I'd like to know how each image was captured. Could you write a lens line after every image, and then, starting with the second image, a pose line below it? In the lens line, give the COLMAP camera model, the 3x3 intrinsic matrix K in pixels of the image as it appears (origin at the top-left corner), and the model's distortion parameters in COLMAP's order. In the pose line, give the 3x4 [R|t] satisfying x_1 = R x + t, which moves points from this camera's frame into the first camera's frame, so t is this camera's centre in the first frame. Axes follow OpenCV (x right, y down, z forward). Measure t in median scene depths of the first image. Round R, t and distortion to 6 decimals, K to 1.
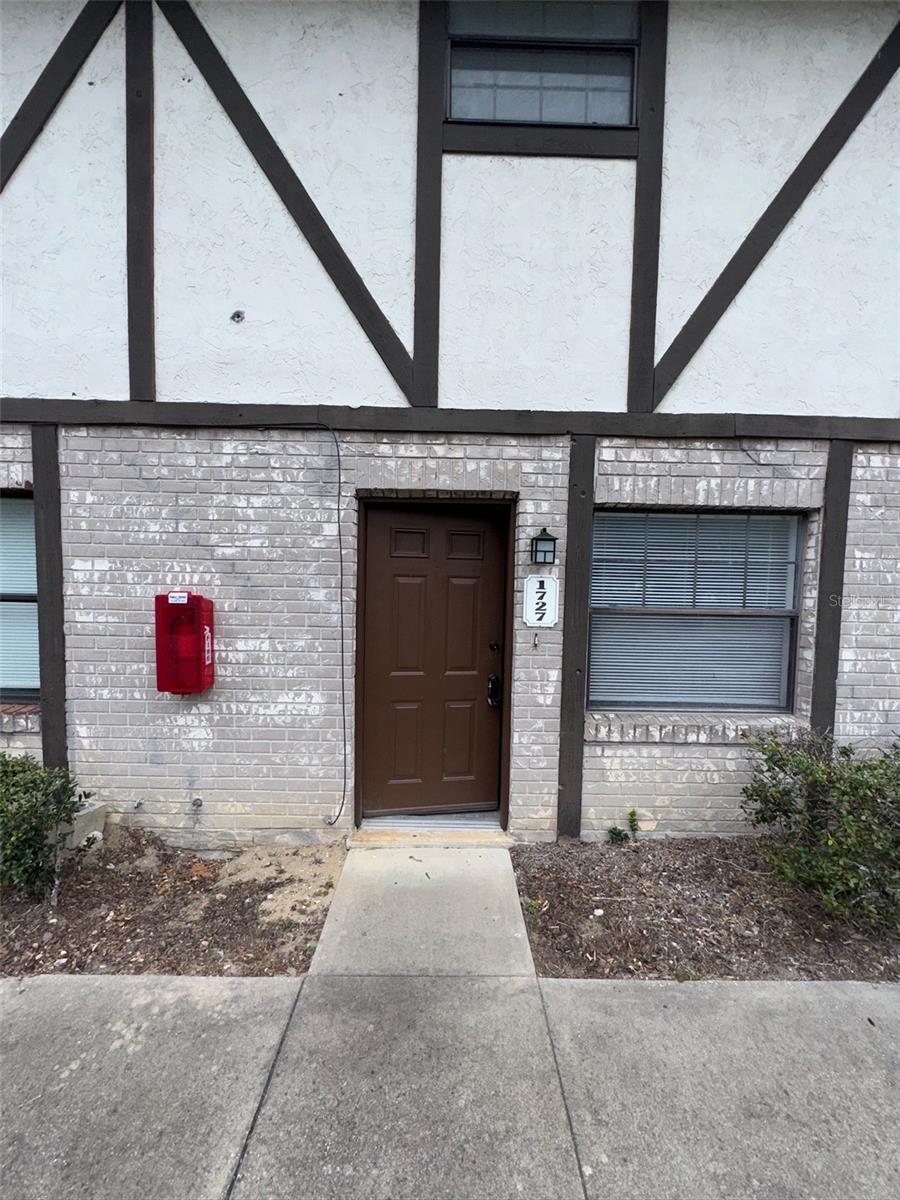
lens RADIAL K [[482.7, 0, 452.9], [0, 482.7, 599.6], [0, 0, 1]] dist [-0.002851, -0.000483]
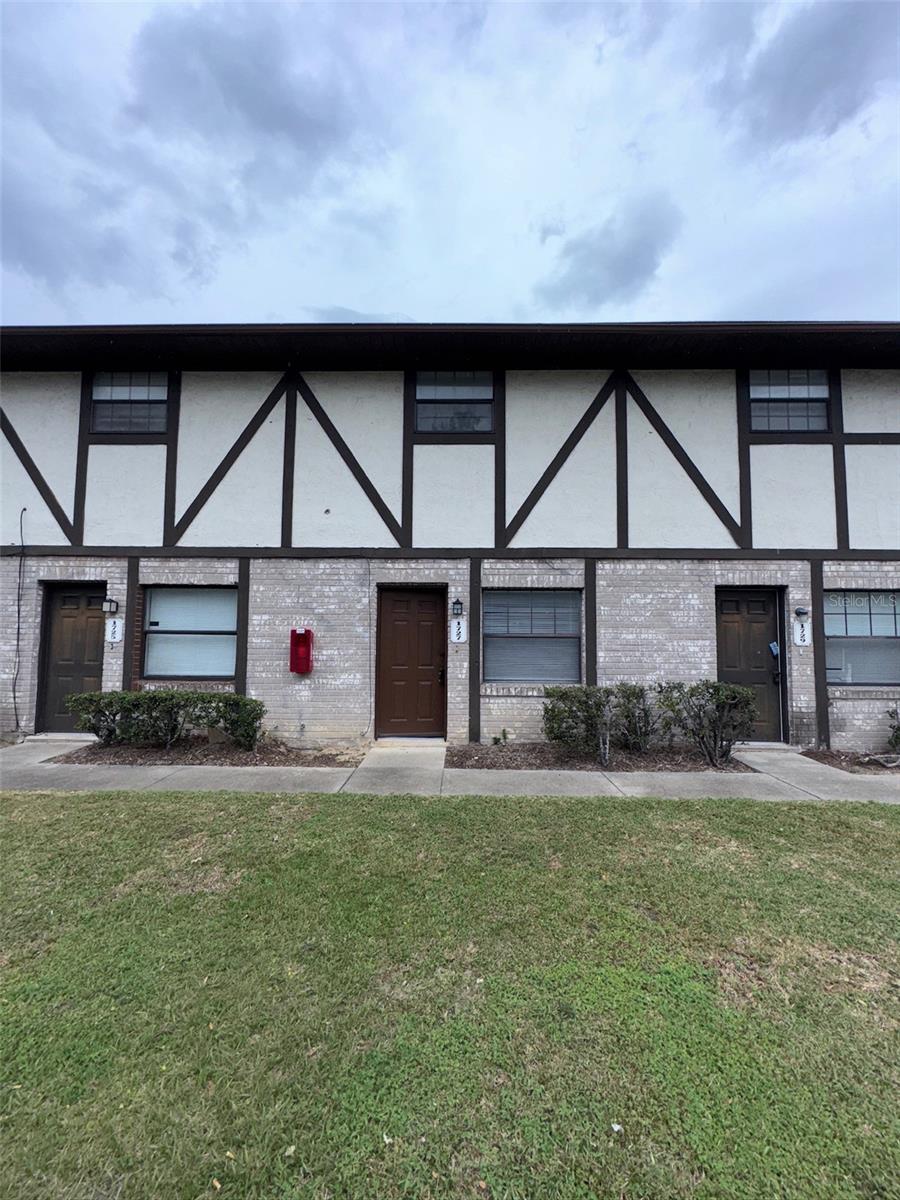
lens RADIAL K [[482.7, 0, 450.2], [0, 482.7, 597.3], [0, 0, 1]] dist [-0.002851, -0.000483]
pose [[0.999287, -0.015115, -0.034606, 0.223397], [0.010576, 0.991745, -0.127790, 0.133984], [0.036252, 0.127333, 0.991197, -1.235761]]
